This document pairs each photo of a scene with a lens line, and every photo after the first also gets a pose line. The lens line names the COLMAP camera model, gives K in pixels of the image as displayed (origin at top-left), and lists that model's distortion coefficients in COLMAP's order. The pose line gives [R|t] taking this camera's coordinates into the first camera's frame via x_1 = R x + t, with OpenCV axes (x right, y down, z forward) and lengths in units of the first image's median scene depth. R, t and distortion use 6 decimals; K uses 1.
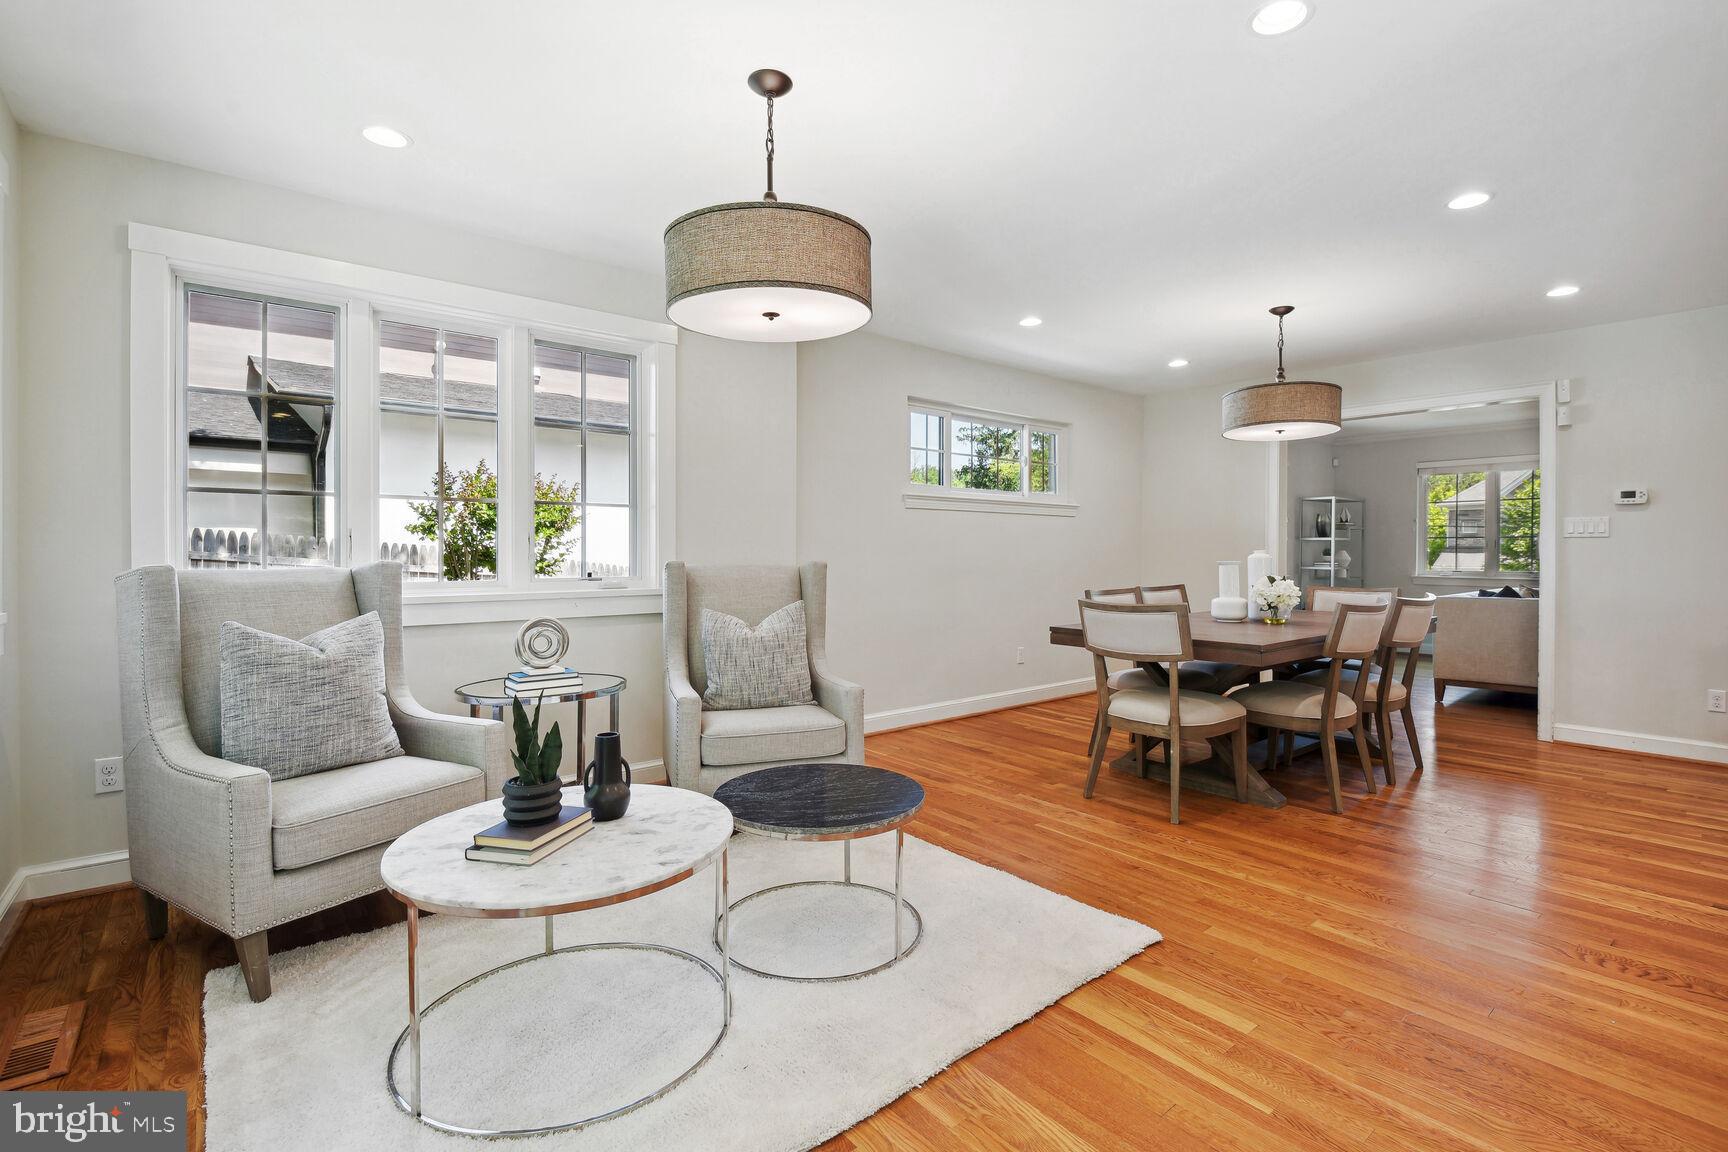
lens RADIAL K [[797.1, 0, 891.4], [0, 797.1, 552.1], [0, 0, 1]] dist [-0.001289, -0.005251]
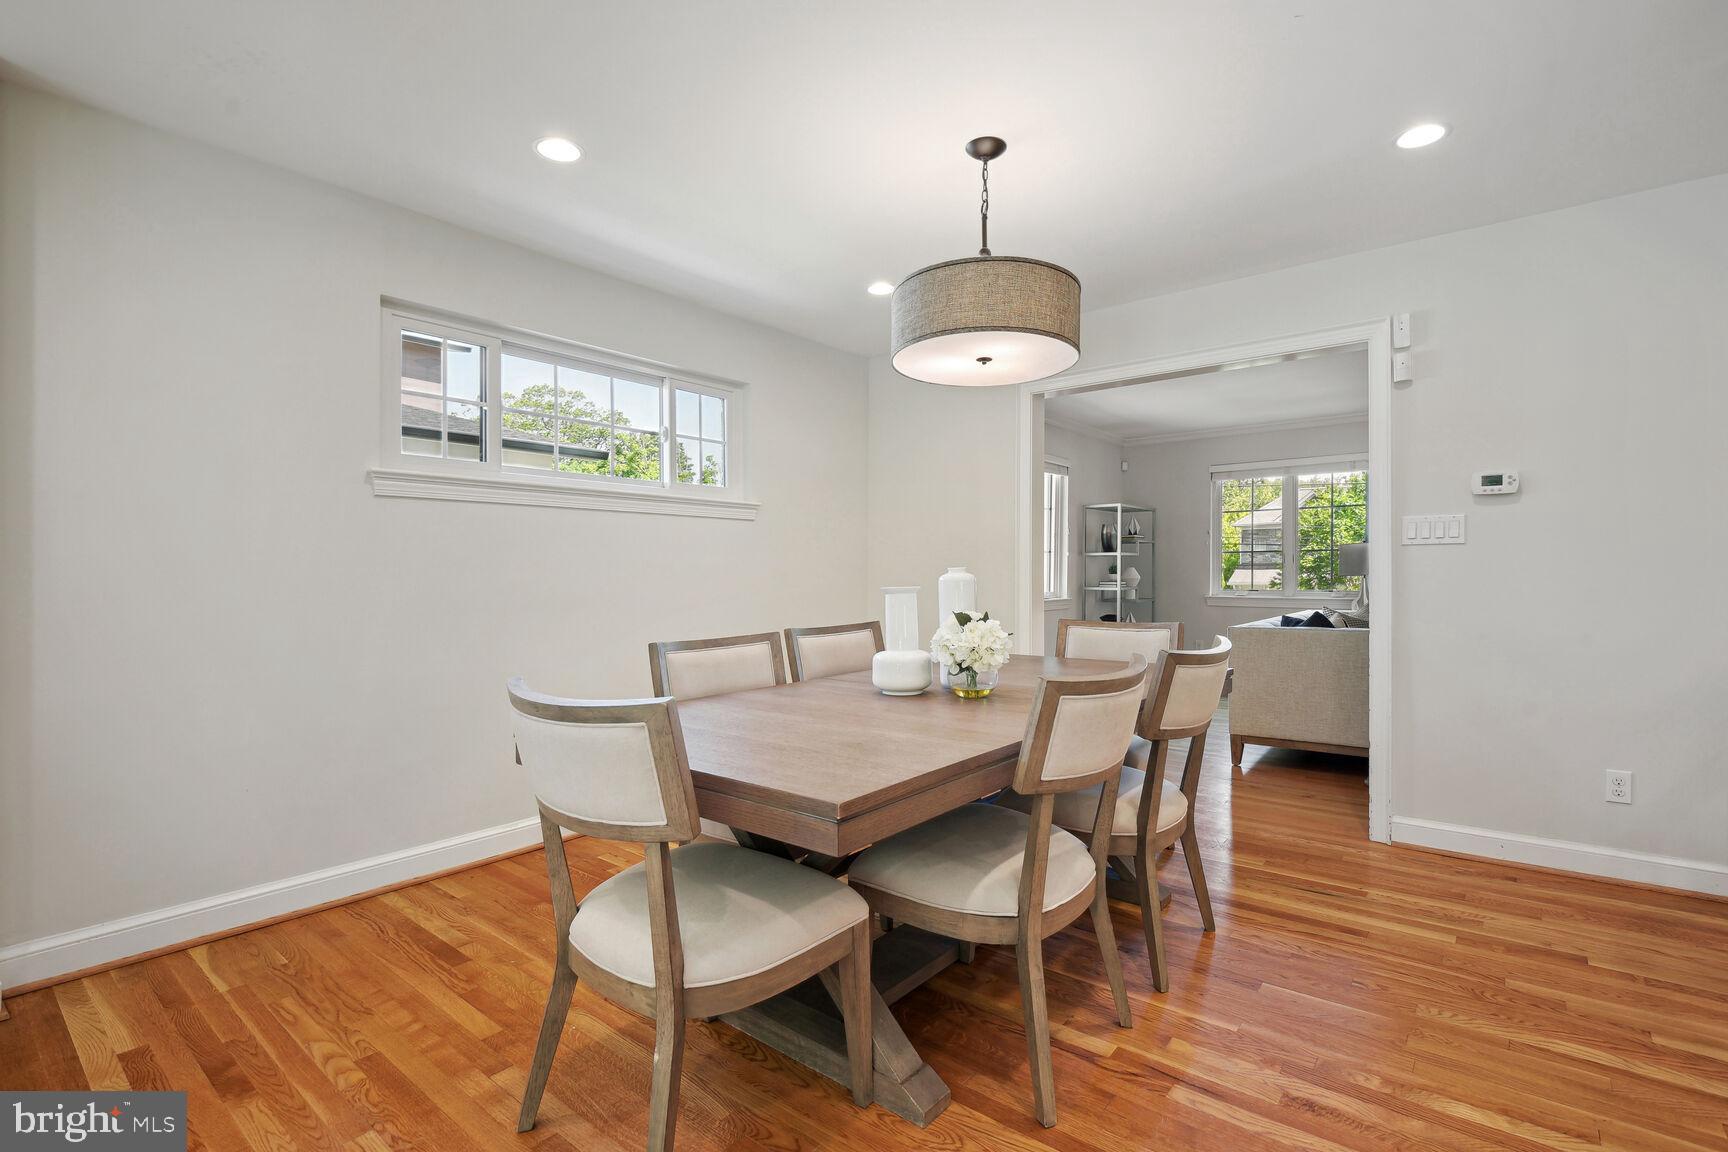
lens RADIAL K [[797.1, 0, 869.1], [0, 797.1, 580.1], [0, 0, 1]] dist [-0.001289, -0.005251]
pose [[0.984800, -0.010584, 0.173369, 0.275409], [0.009076, 0.999914, 0.009487, 0.000892], [-0.173455, -0.007770, 0.984811, 0.403904]]
